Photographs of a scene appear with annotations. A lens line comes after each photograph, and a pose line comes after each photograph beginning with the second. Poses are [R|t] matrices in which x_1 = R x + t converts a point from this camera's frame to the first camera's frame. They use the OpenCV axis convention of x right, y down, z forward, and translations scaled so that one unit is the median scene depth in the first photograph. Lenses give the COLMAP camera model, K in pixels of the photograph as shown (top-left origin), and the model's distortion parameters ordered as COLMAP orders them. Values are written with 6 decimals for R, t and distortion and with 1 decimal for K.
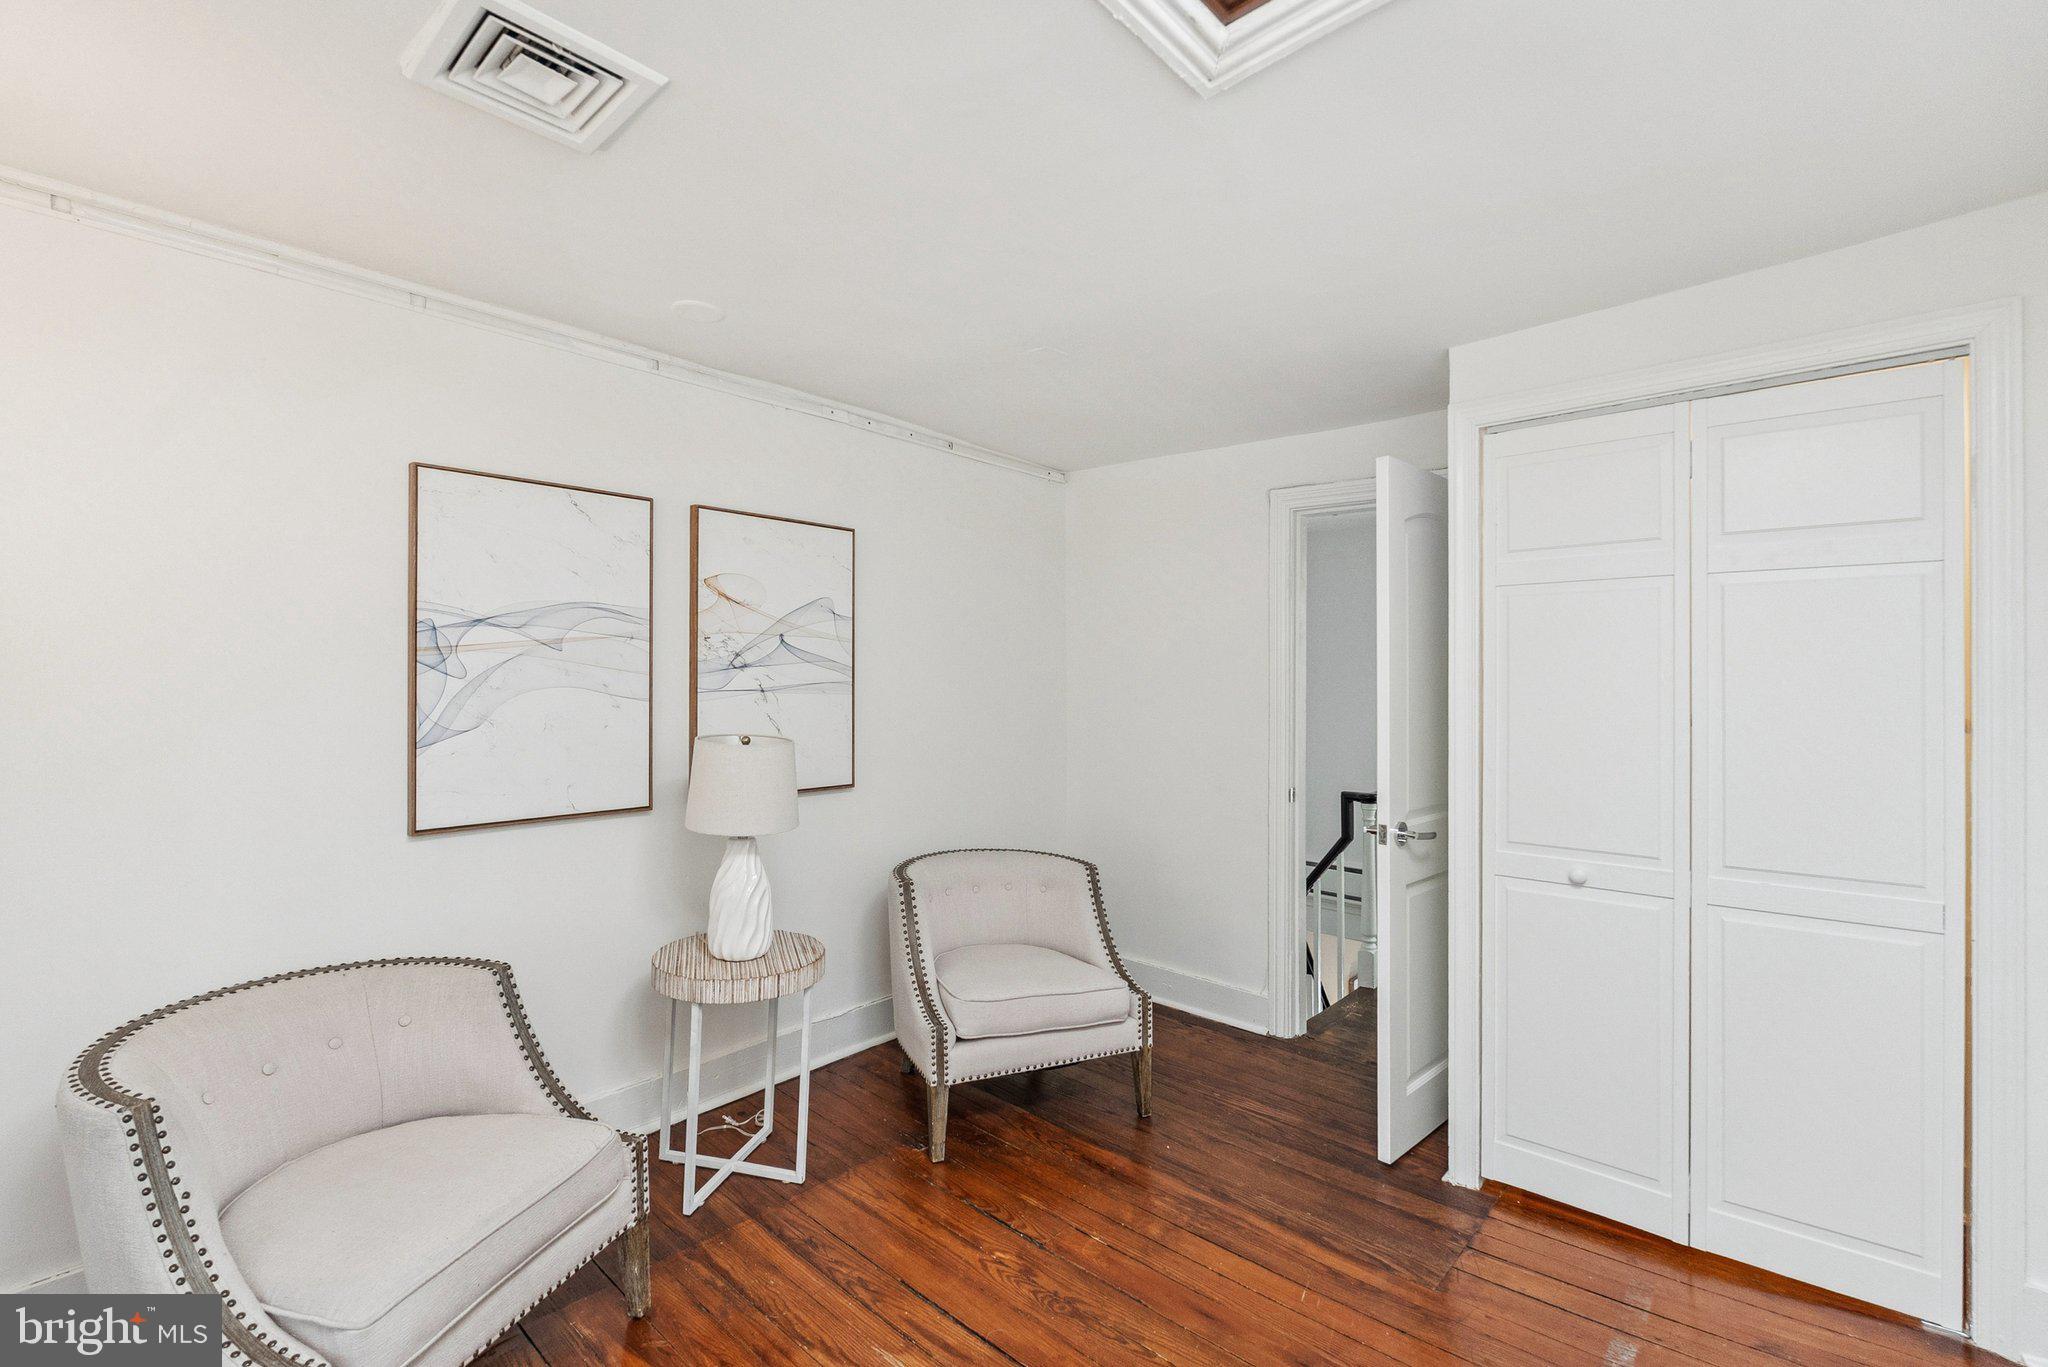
lens RADIAL K [[906.0, 0, 1028.0], [0, 906.0, 651.9], [0, 0, 1]] dist [-0.015720, -0.000167]
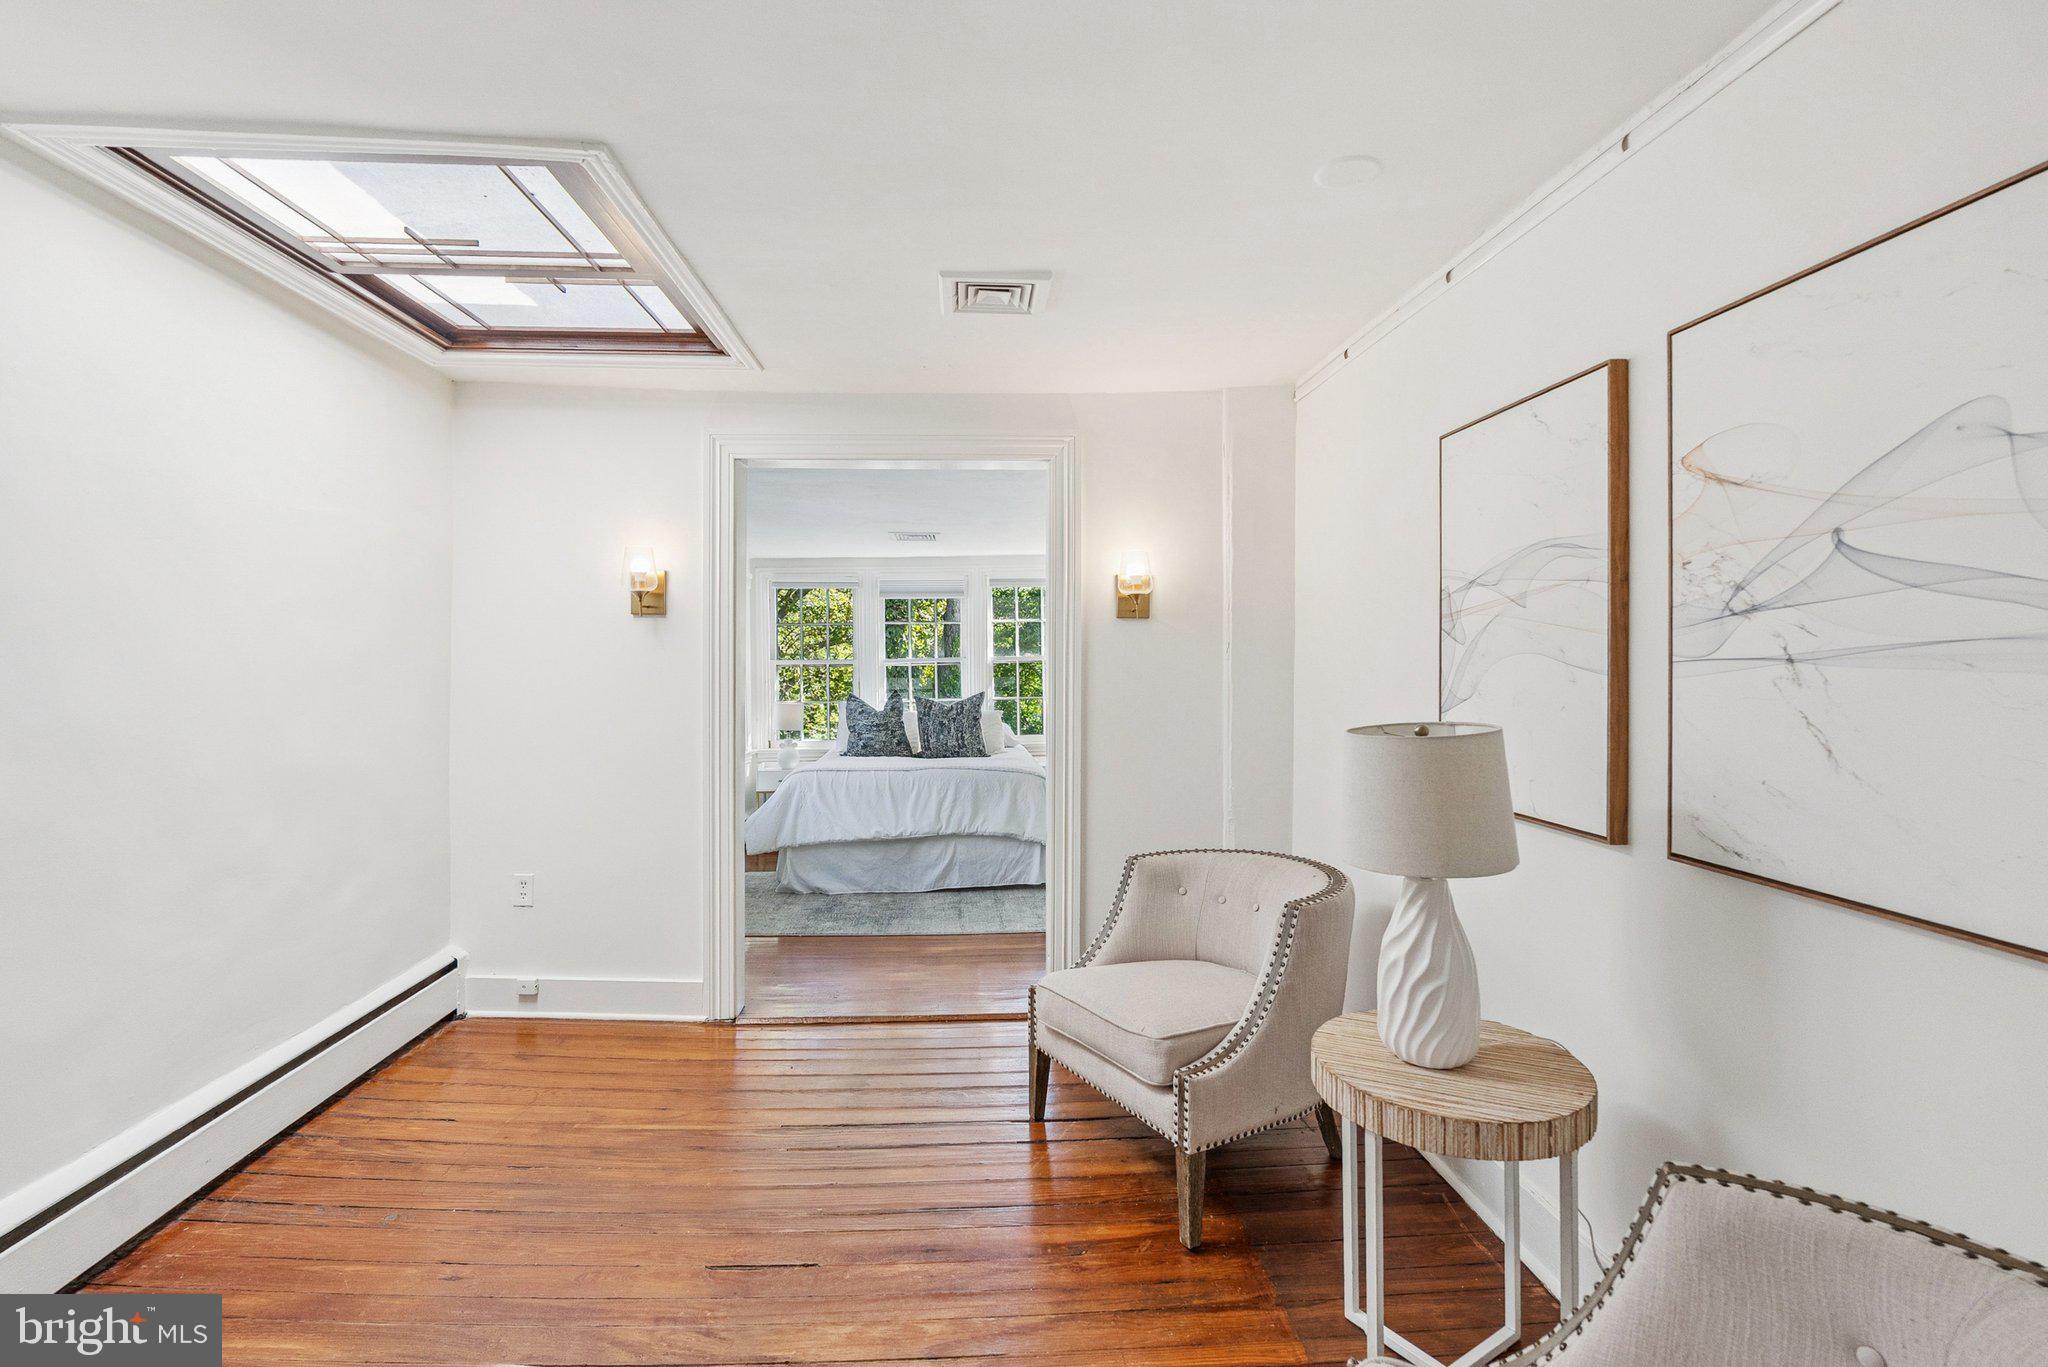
lens RADIAL K [[906.0, 0, 1028.0], [0, 906.0, 651.9], [0, 0, 1]] dist [-0.015720, -0.000167]
pose [[-0.692454, -0.008632, -0.721410, 0.308996], [0.019889, 0.999320, -0.031048, 0.046264], [0.721188, -0.035847, -0.691812, 1.062069]]
